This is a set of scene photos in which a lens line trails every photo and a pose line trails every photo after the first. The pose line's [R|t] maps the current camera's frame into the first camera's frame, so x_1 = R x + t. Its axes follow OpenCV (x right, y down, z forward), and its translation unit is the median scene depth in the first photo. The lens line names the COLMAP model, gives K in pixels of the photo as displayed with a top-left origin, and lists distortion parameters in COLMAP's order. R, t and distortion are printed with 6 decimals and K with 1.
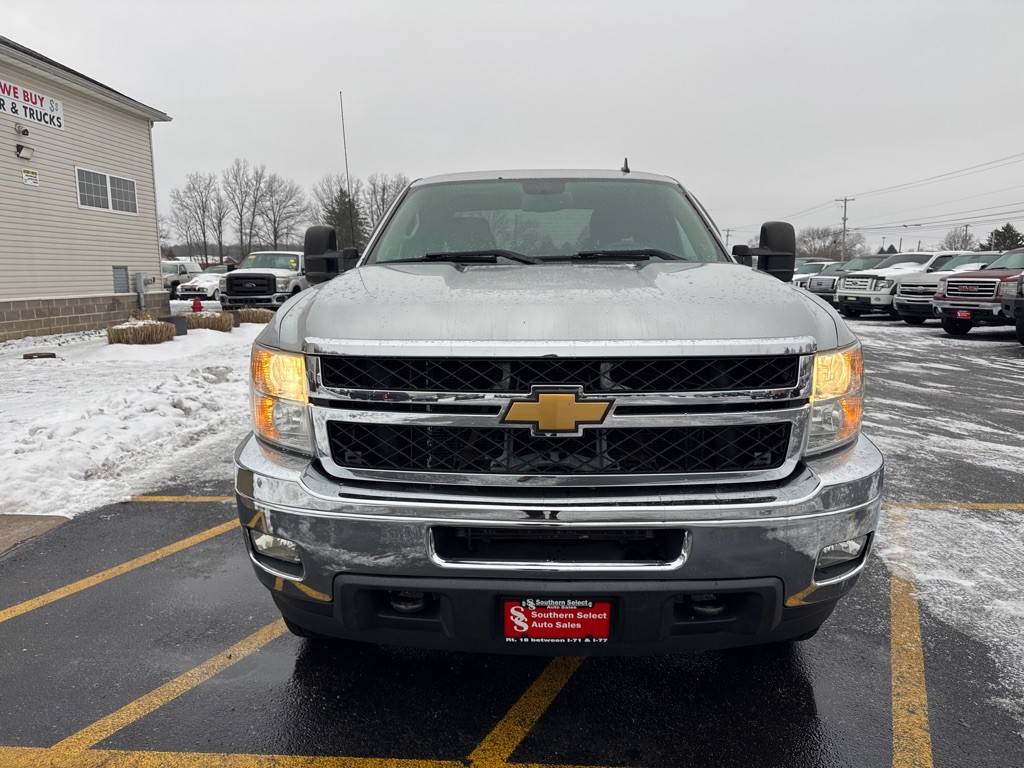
lens RADIAL K [[722.8, 0, 517.6], [0, 722.8, 378.5], [0, 0, 1]] dist [0.031005, -0.029659]
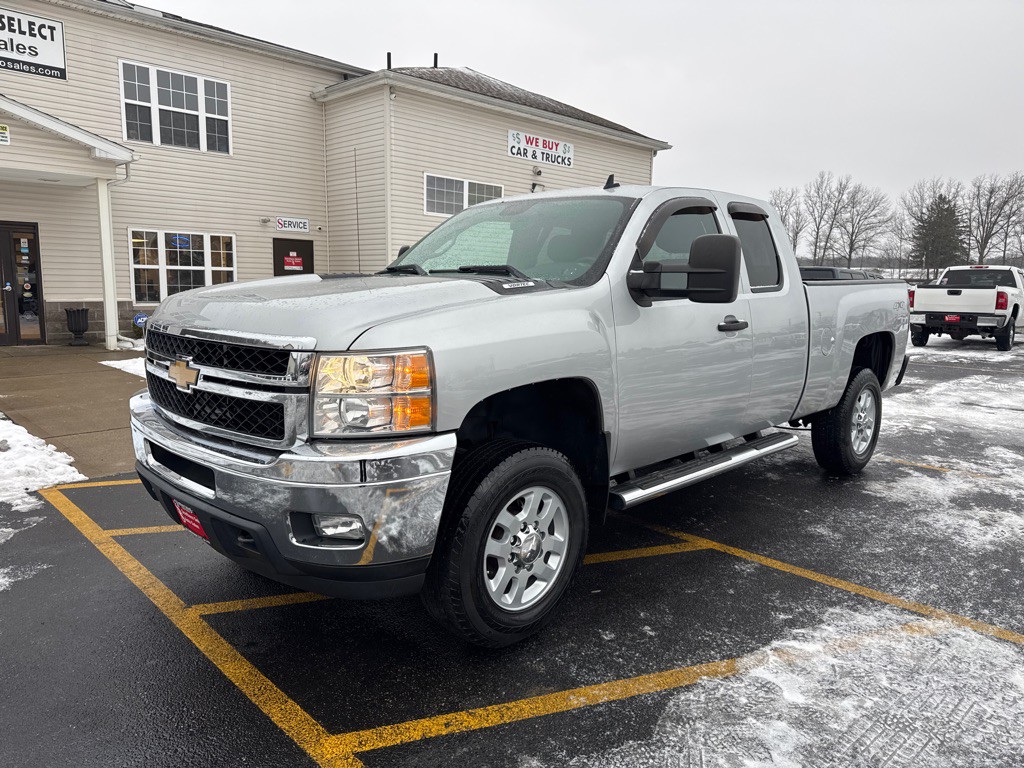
lens RADIAL K [[722.8, 0, 508.9], [0, 722.8, 382.8], [0, 0, 1]] dist [0.031005, -0.029659]
pose [[0.724136, 0.113518, -0.680250, 0.193911], [-0.121868, 0.991901, 0.035794, -0.008807], [0.678804, 0.056981, 0.732106, 0.046587]]
